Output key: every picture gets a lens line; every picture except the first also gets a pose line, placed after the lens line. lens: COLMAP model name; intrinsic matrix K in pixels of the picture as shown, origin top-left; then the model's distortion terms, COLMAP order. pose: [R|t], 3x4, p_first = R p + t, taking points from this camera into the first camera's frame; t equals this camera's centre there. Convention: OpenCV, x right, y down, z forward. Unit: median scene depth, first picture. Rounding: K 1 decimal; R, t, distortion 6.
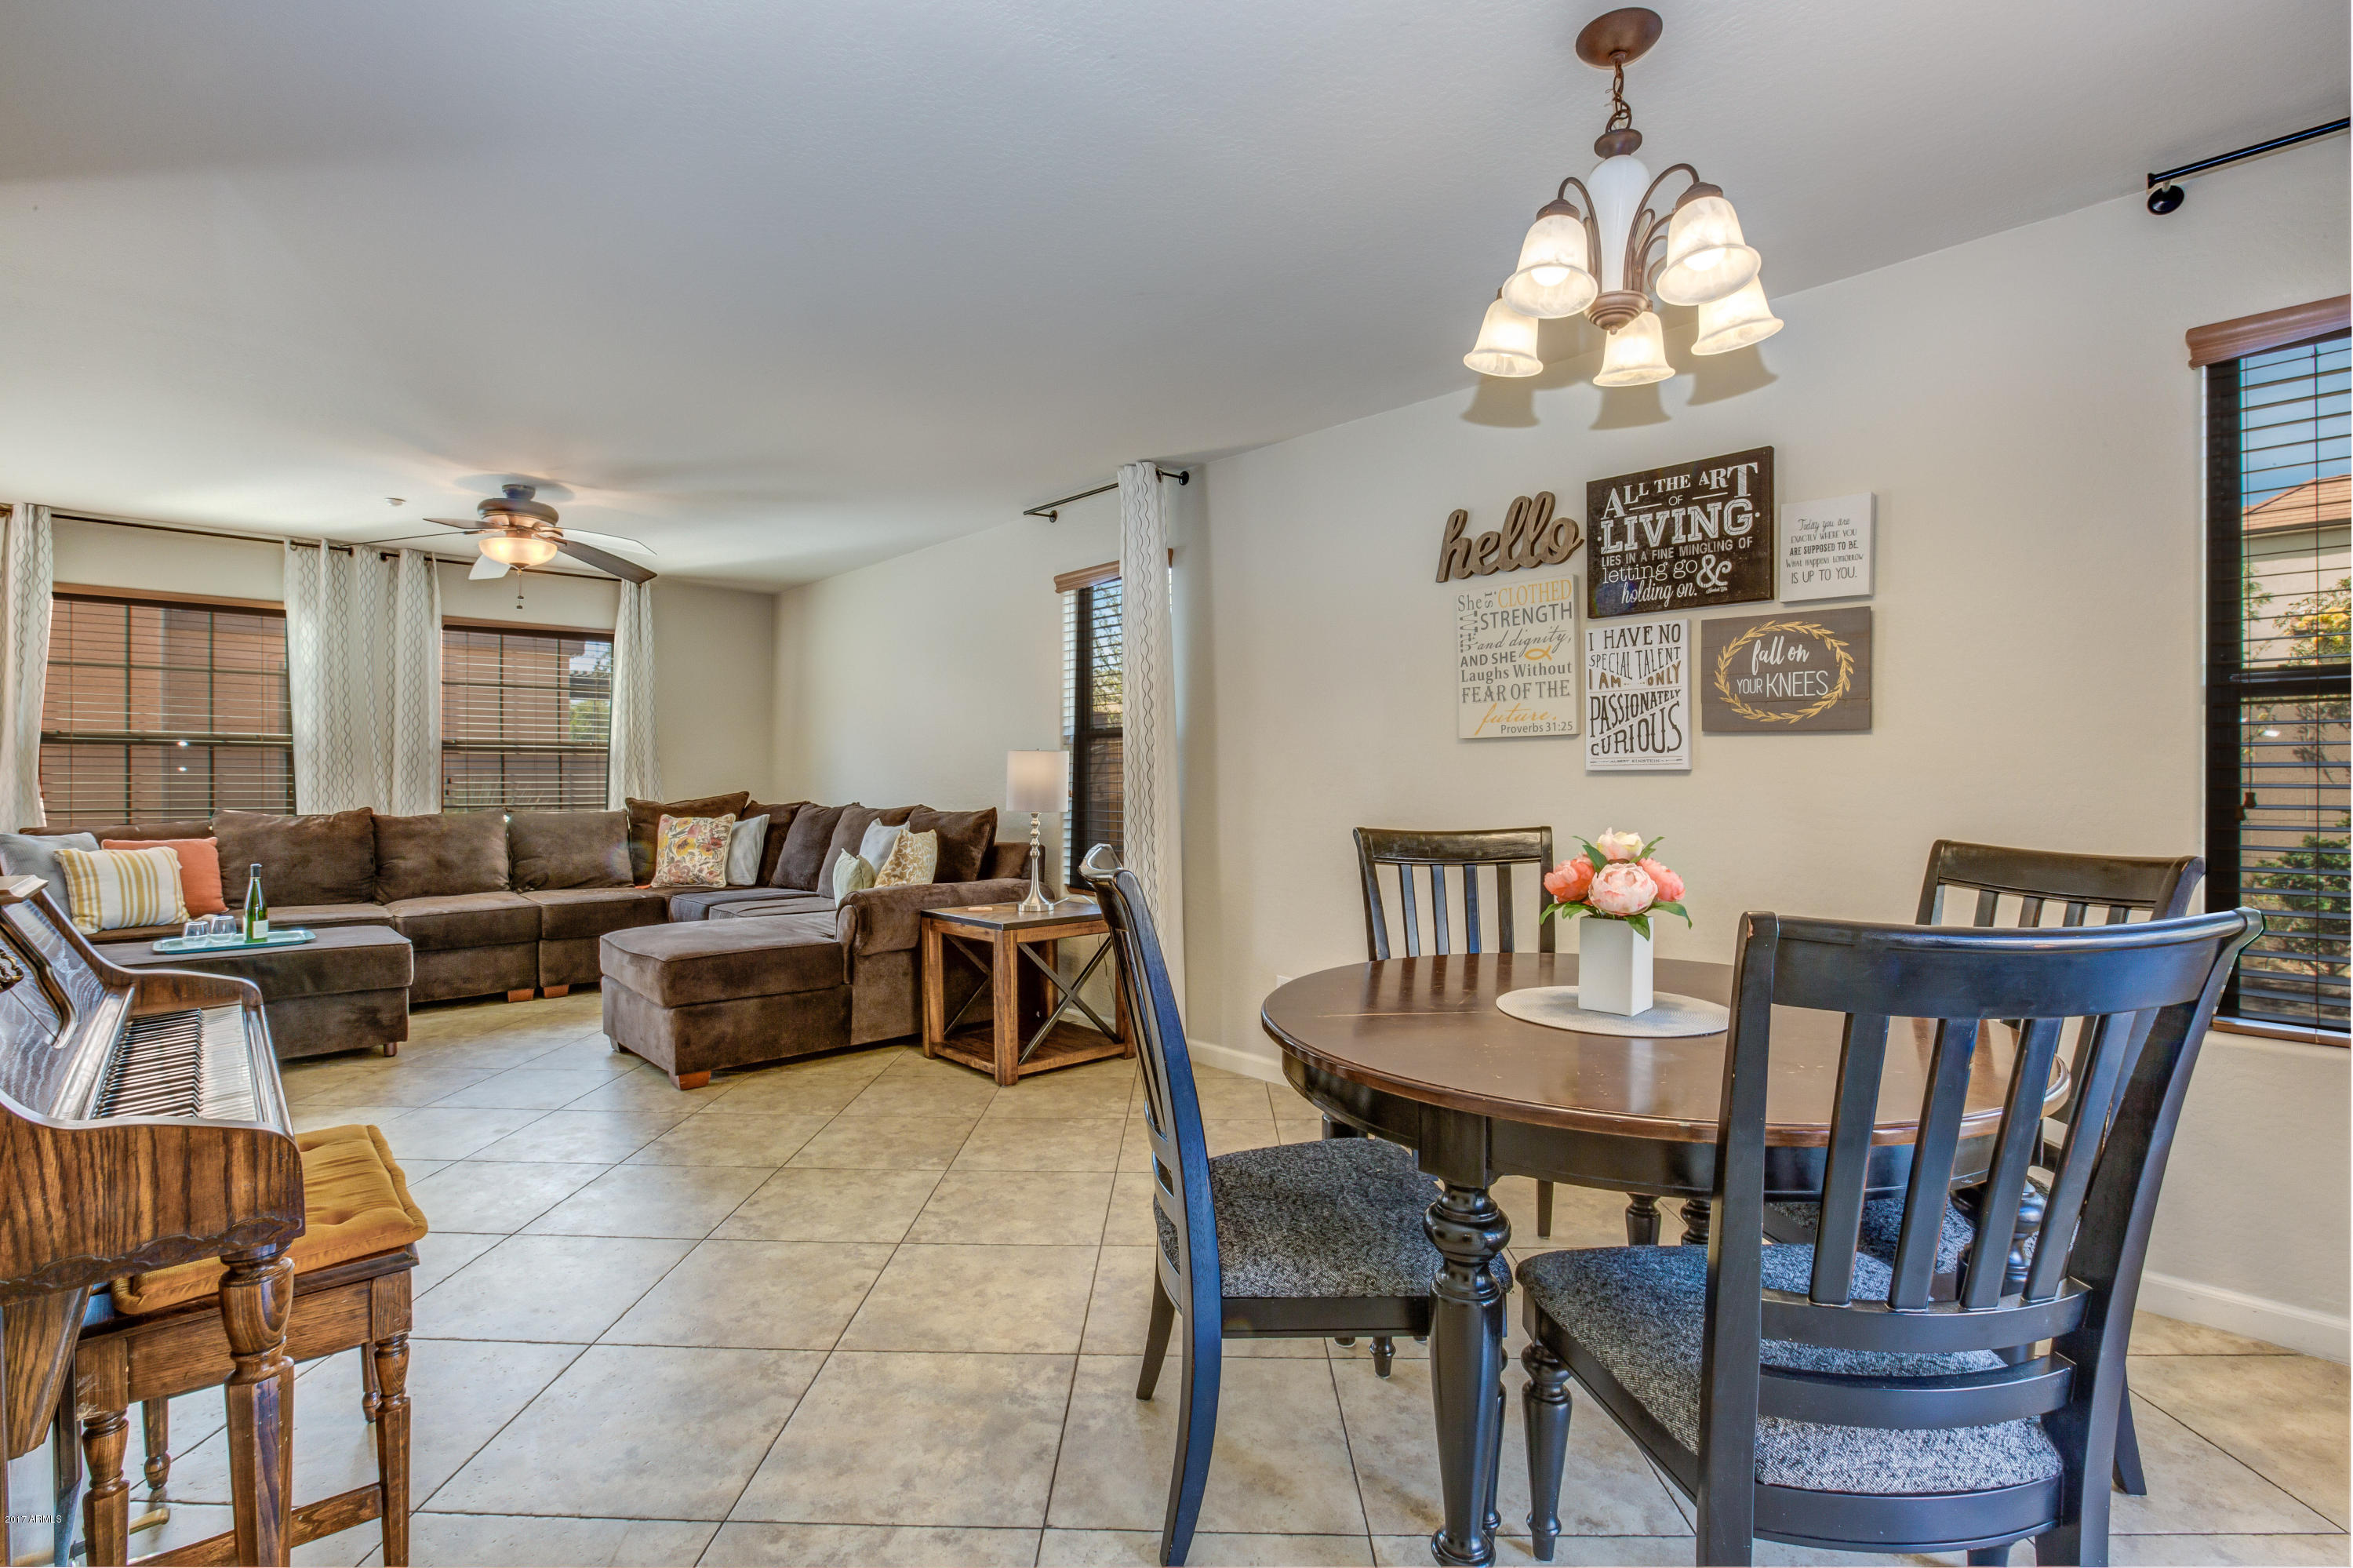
lens RADIAL K [[1110.9, 0, 1163.7], [0, 1110.9, 779.5], [0, 0, 1]] dist [-0.050555, 0.020072]
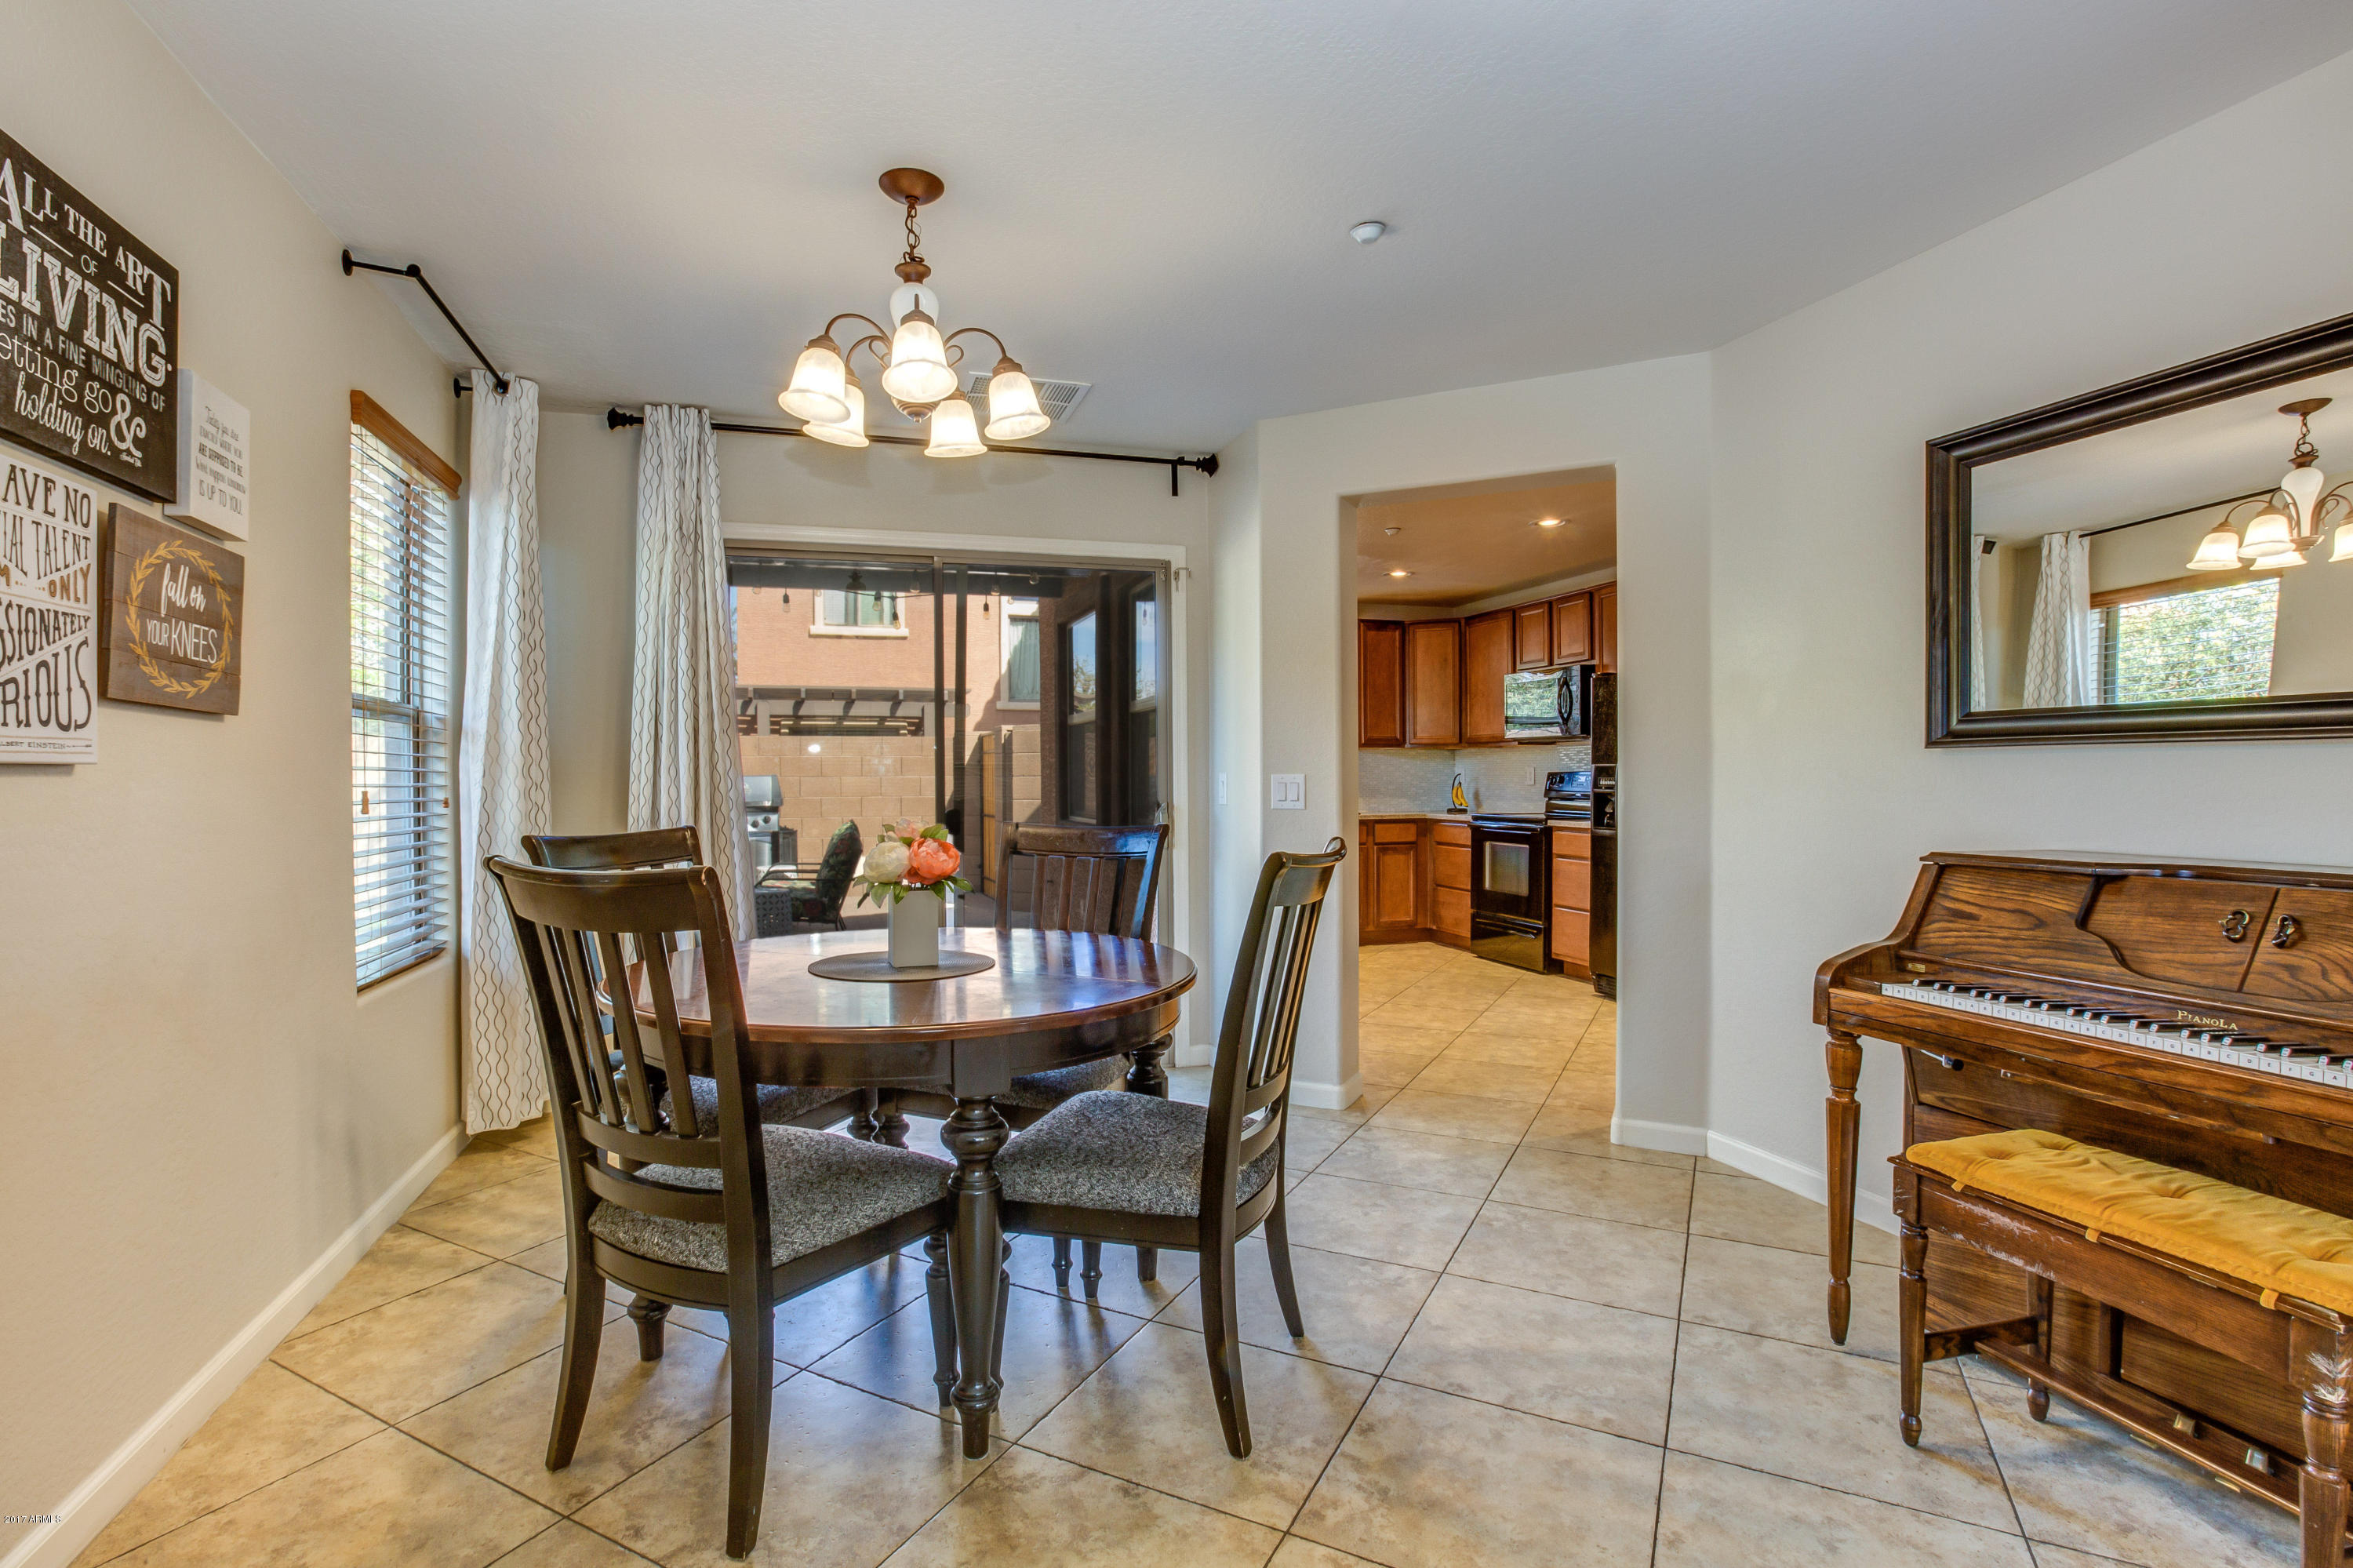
lens RADIAL K [[1110.9, 0, 1163.7], [0, 1110.9, 779.5], [0, 0, 1]] dist [-0.050555, 0.020072]
pose [[-0.905345, 0.004519, 0.424652, -0.245642], [0.006752, 0.999970, 0.003753, 0.000222], [-0.424623, 0.006265, -0.905349, 1.305308]]
